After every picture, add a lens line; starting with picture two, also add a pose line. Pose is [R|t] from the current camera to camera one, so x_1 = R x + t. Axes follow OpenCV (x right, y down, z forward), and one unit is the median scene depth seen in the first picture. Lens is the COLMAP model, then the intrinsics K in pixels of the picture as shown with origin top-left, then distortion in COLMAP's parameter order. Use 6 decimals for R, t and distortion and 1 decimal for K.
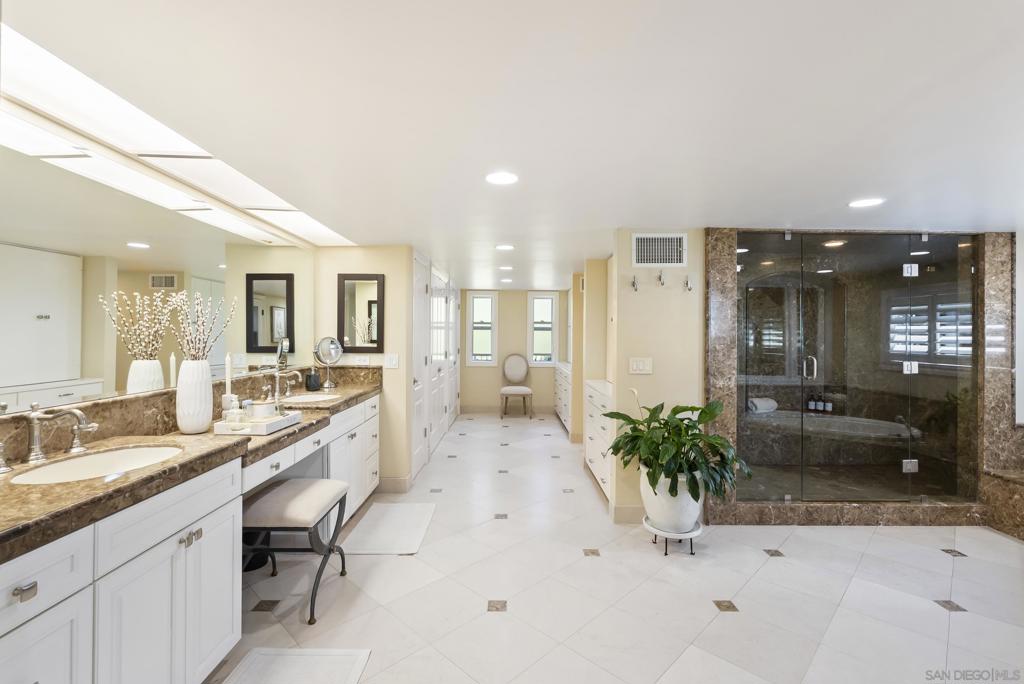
lens RADIAL K [[466.5, 0, 510.2], [0, 466.5, 333.0], [0, 0, 1]] dist [-0.000571, -0.001512]
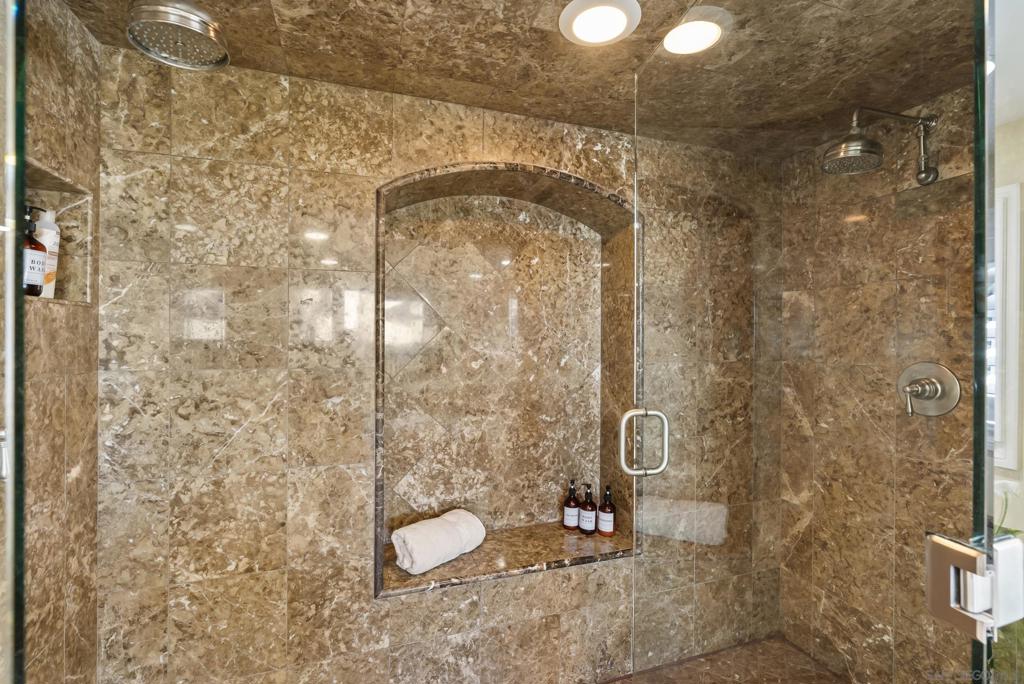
lens RADIAL K [[466.5, 0, 511.0], [0, 466.5, 341.8], [0, 0, 1]] dist [-0.000571, -0.001512]
pose [[0.945872, 0.004760, 0.324505, 0.490991], [-0.003204, 0.999981, -0.005329, 0.005049], [-0.324524, 0.004001, 0.945869, 0.667144]]
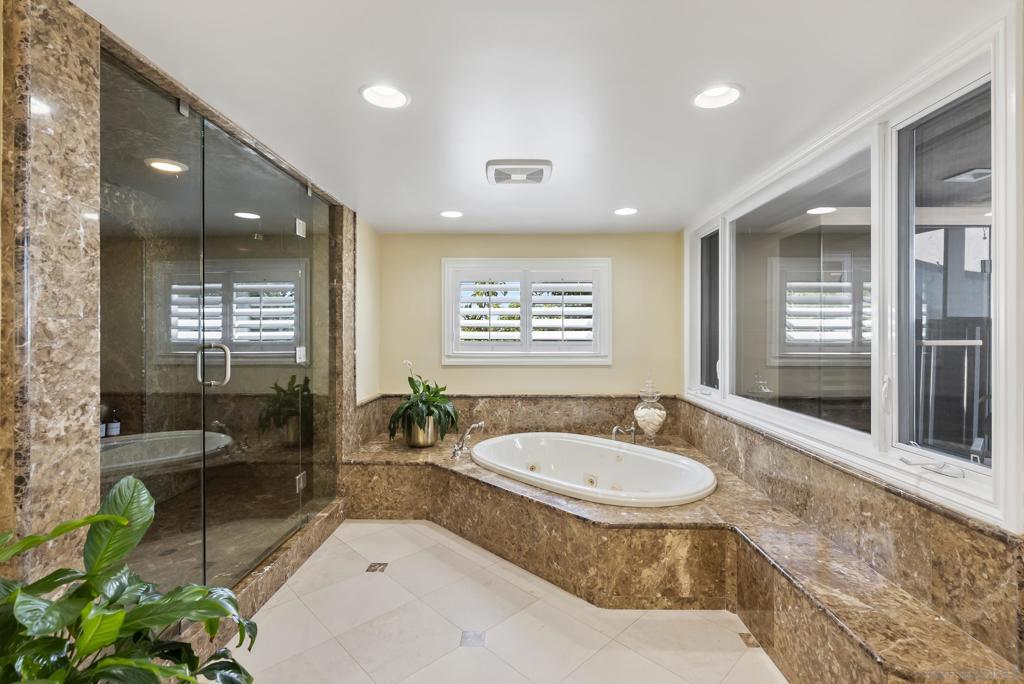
lens RADIAL K [[466.5, 0, 510.3], [0, 466.5, 337.8], [0, 0, 1]] dist [-0.000571, -0.001512]
pose [[0.031300, -0.016221, 0.999378, 0.072547], [-0.001371, 0.999867, 0.016272, 0.024351], [-0.999509, -0.001880, 0.031273, 0.460760]]
